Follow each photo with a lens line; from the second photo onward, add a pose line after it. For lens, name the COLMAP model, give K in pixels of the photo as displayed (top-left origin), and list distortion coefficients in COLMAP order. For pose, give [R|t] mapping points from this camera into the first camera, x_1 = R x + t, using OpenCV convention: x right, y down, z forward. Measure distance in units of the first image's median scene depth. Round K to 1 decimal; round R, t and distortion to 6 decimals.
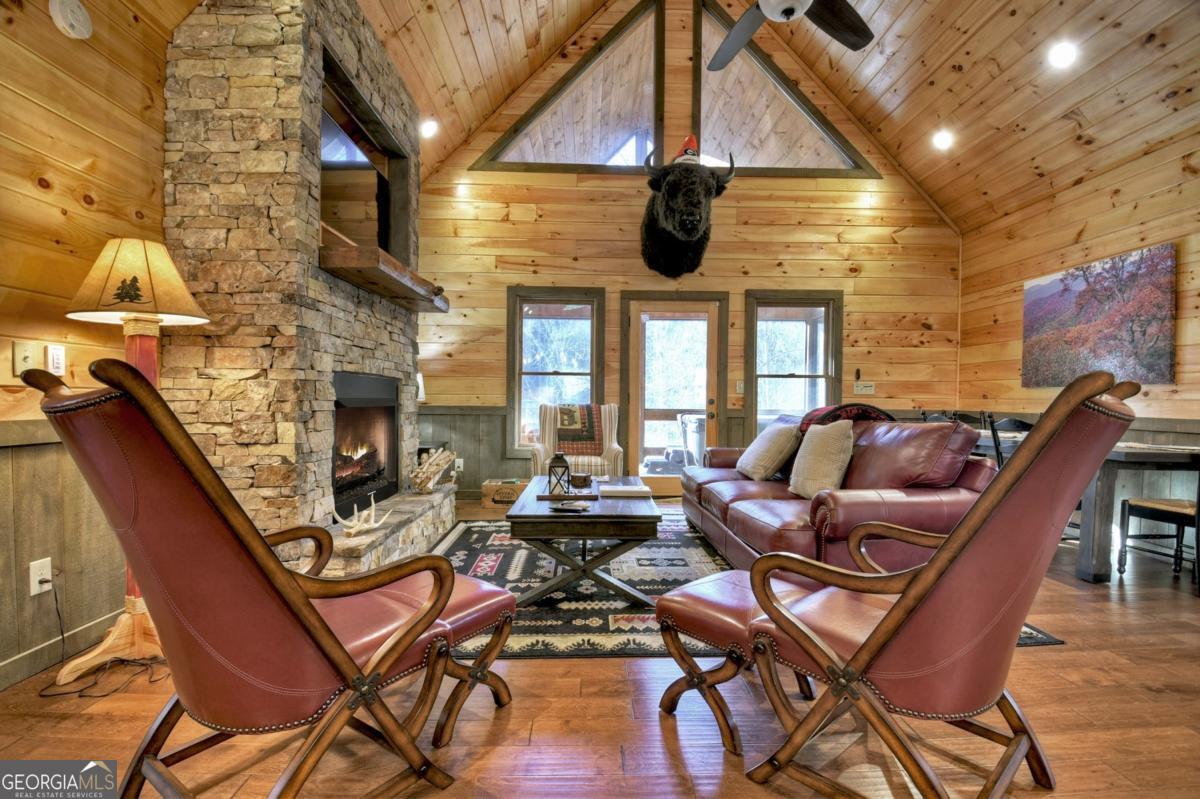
lens RADIAL K [[526.1, 0, 601.0], [0, 526.1, 403.7], [0, 0, 1]] dist [-0.000115, -0.000059]
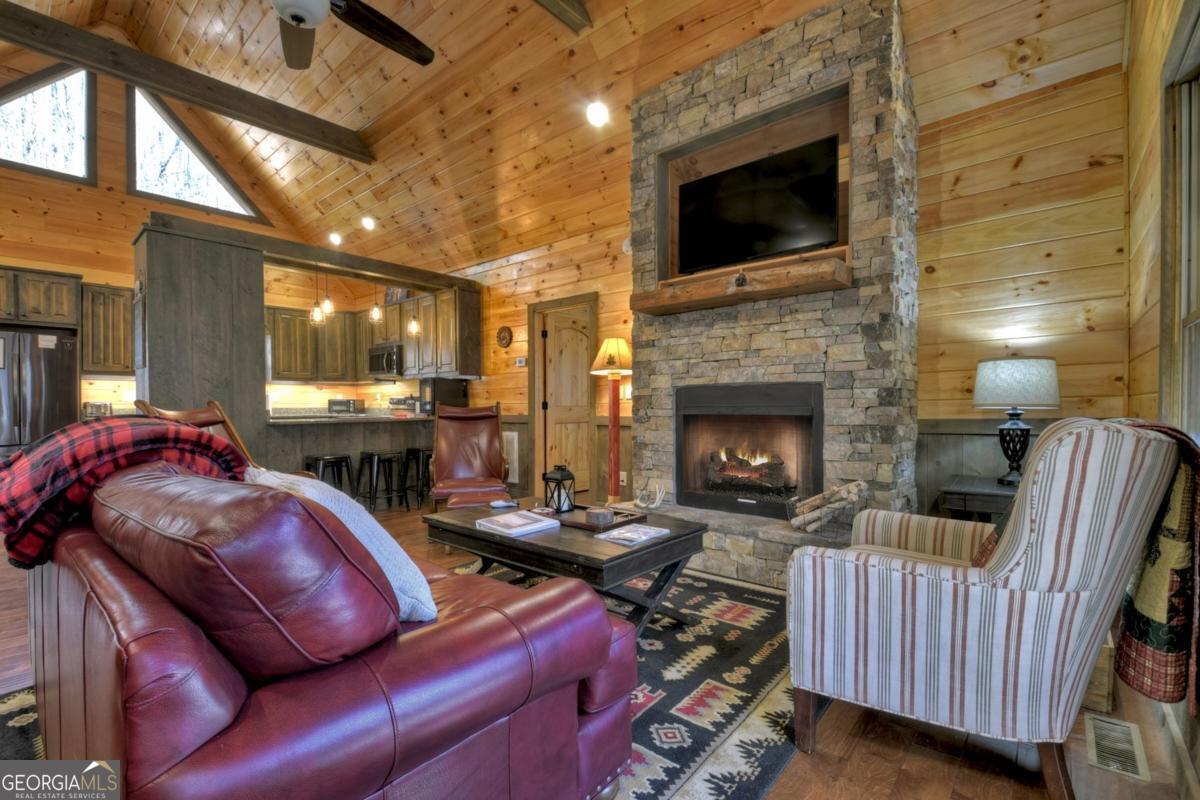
lens RADIAL K [[526.1, 0, 604.2], [0, 526.1, 402.6], [0, 0, 1]] dist [-0.000115, -0.000059]
pose [[-0.684422, 0.018918, -0.728840, 0.486934], [0.010296, 0.999814, 0.016283, -0.037841], [0.729013, 0.003640, -0.684490, 1.495994]]
